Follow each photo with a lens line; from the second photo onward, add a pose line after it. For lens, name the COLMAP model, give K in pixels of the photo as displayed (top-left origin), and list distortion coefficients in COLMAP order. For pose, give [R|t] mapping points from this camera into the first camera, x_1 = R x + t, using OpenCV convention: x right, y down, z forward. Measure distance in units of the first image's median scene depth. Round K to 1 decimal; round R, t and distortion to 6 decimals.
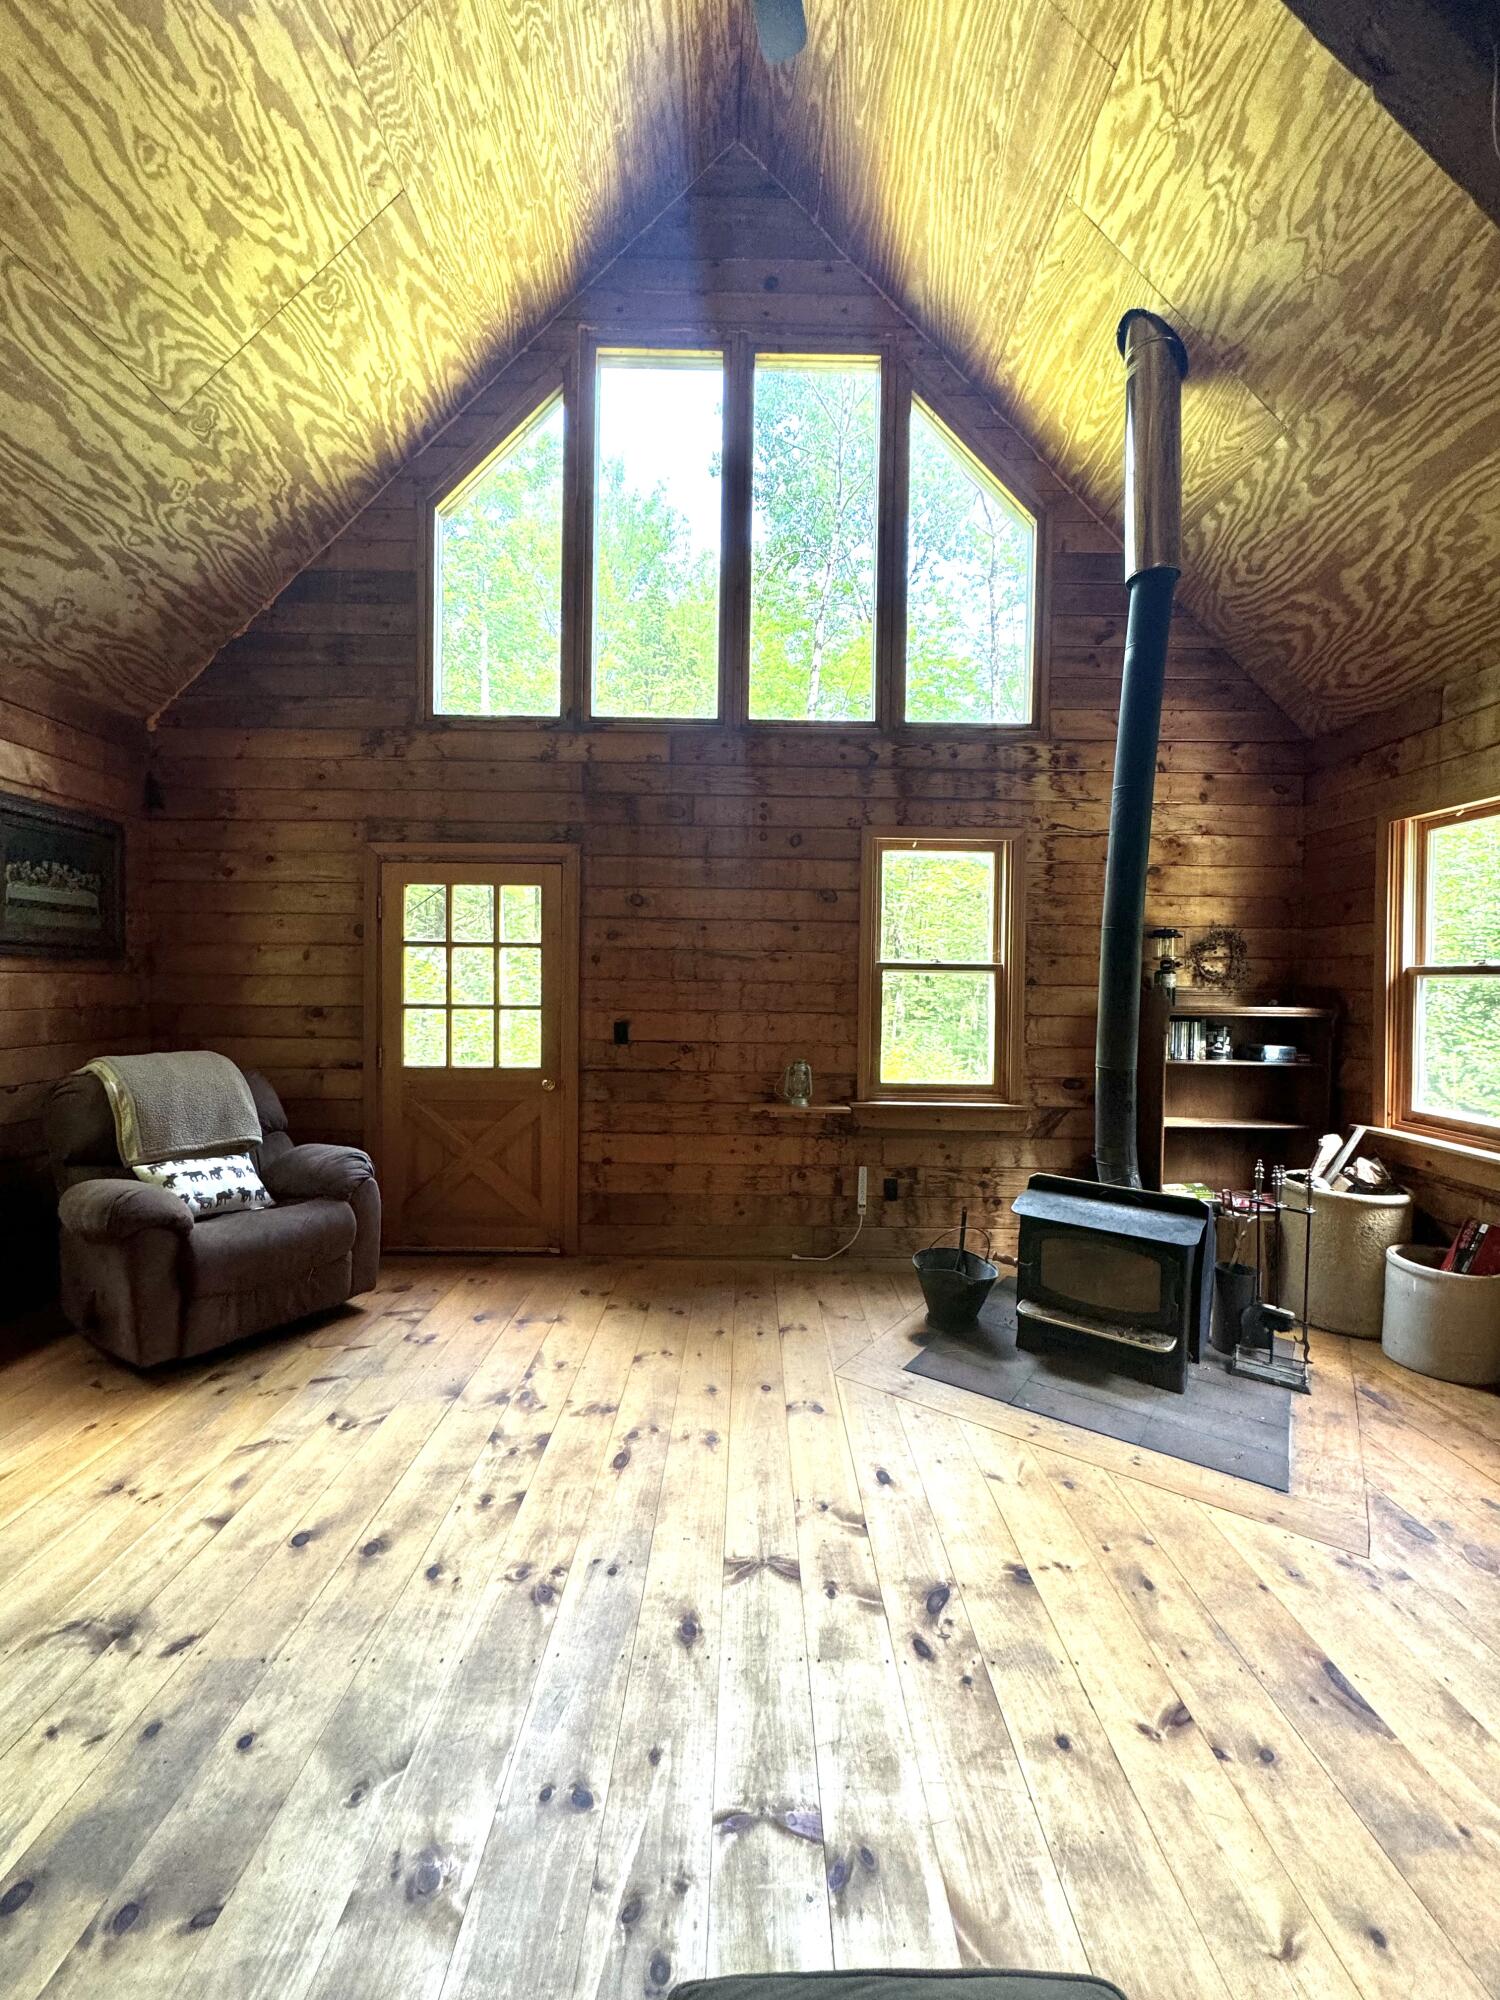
lens RADIAL K [[800.5, 0, 750.9], [0, 800.5, 992.2], [0, 0, 1]] dist [-0.003396, -0.000217]
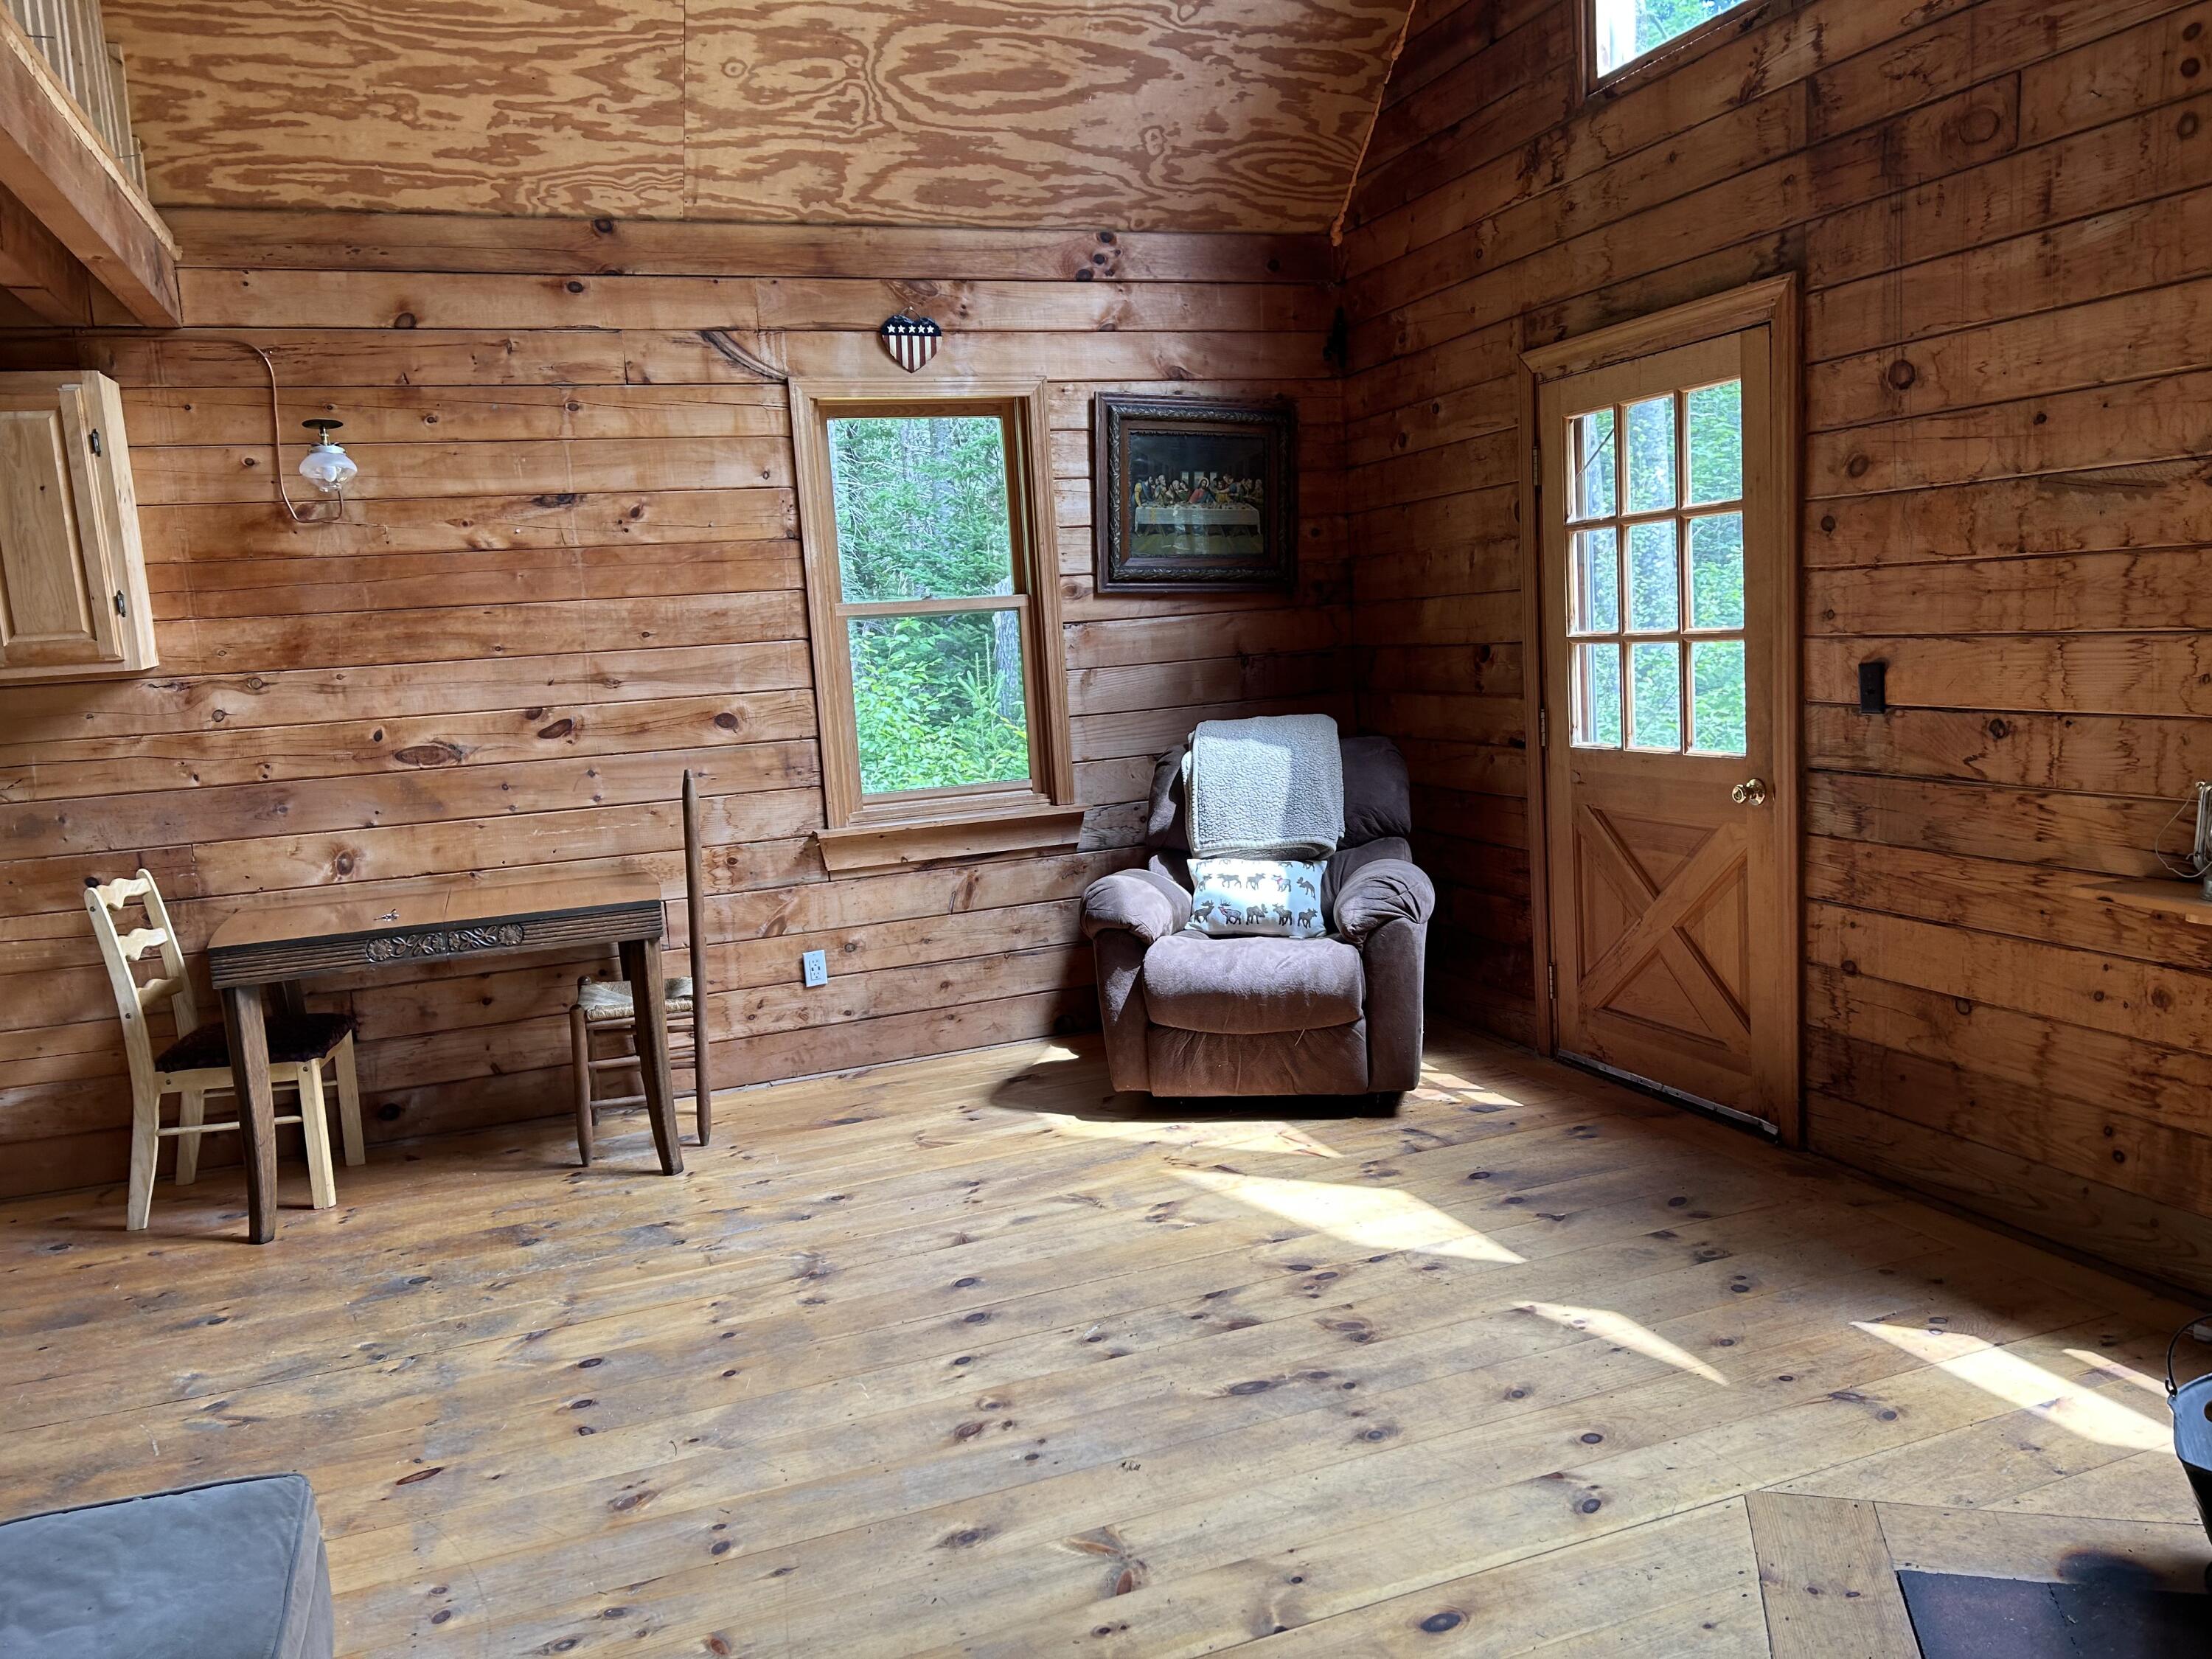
lens RADIAL K [[1653.4, 0, 1104.6], [0, 1653.4, 837.6], [0, 0, 1]] dist [0.024753, -0.014321]
pose [[0.339990, 0.089197, -0.936189, 0.564114], [0.059371, 0.991470, 0.116026, 0.000634], [0.938553, -0.095030, 0.331795, 0.290106]]
